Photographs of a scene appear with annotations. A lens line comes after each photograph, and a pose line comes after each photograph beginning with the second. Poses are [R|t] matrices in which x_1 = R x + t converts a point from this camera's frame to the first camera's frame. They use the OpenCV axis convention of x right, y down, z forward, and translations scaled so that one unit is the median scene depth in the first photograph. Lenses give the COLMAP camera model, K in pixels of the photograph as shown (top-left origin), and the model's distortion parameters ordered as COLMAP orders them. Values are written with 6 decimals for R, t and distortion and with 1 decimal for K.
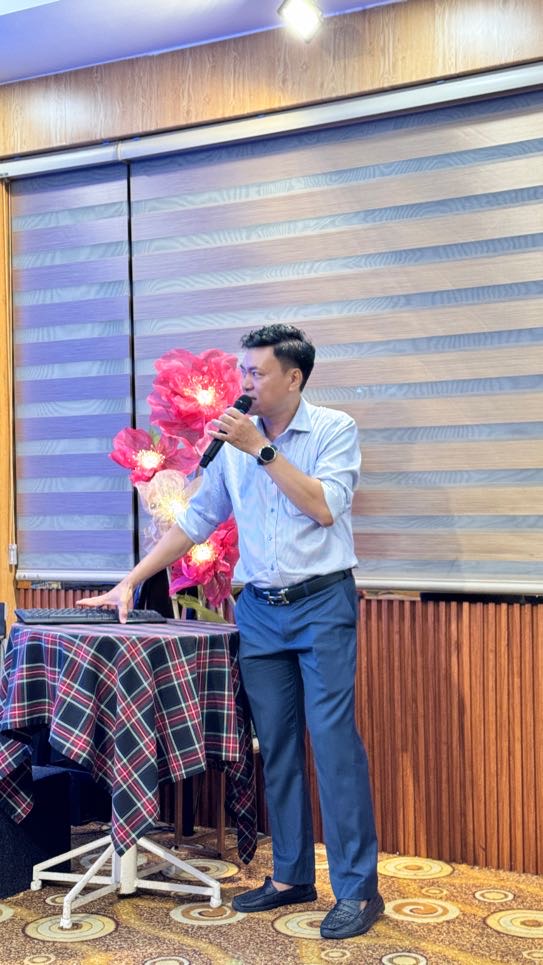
lens RADIAL K [[1340.0, 0, 275.9], [0, 1340.0, 493.0], [0, 0, 1]] dist [0.221793, -0.624424]
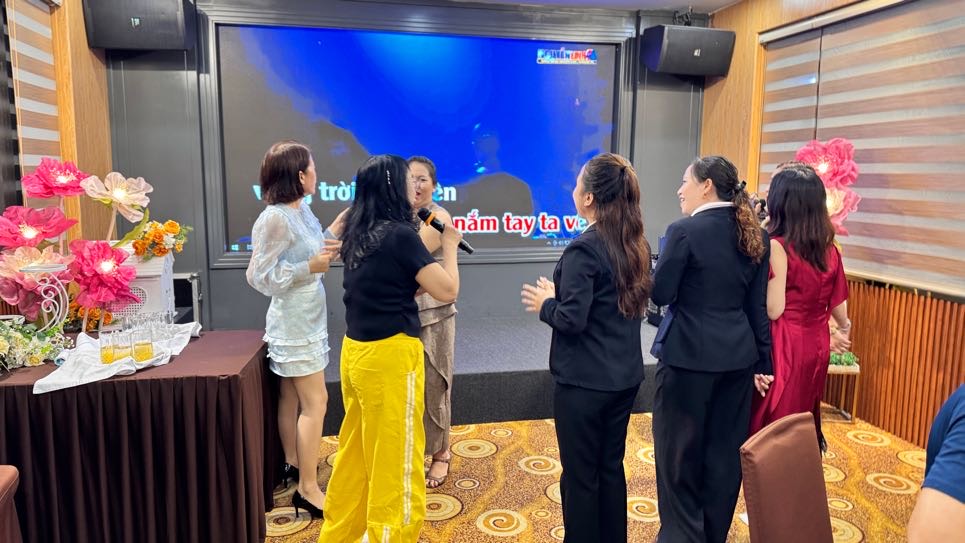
lens RADIAL K [[676.2, 0, 476.3], [0, 676.2, 269.0], [0, 0, 1]] dist [0.037552, -0.045115]
pose [[0.671037, 0.118099, -0.731958, 0.321070], [-0.006527, 0.988135, 0.153448, -0.080324], [0.741395, -0.098192, 0.663846, 0.065091]]
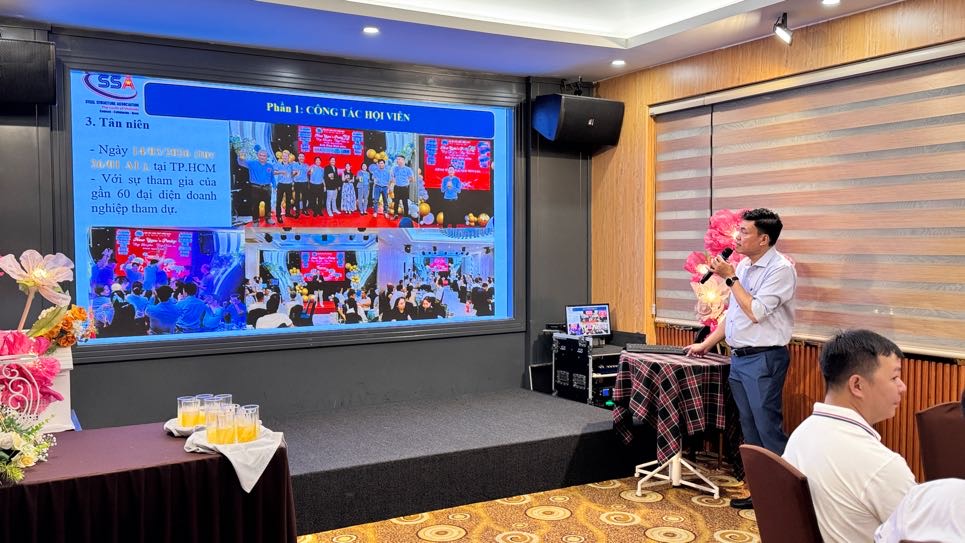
lens RADIAL K [[867.0, 0, 484.7], [0, 867.0, 279.9], [0, 0, 1]] dist [0.213800, -0.505503]
pose [[0.864148, 0.027713, -0.502474, 0.281922], [0.002081, 0.998277, 0.058637, -0.088344], [0.503234, -0.051716, 0.862602, -0.259367]]
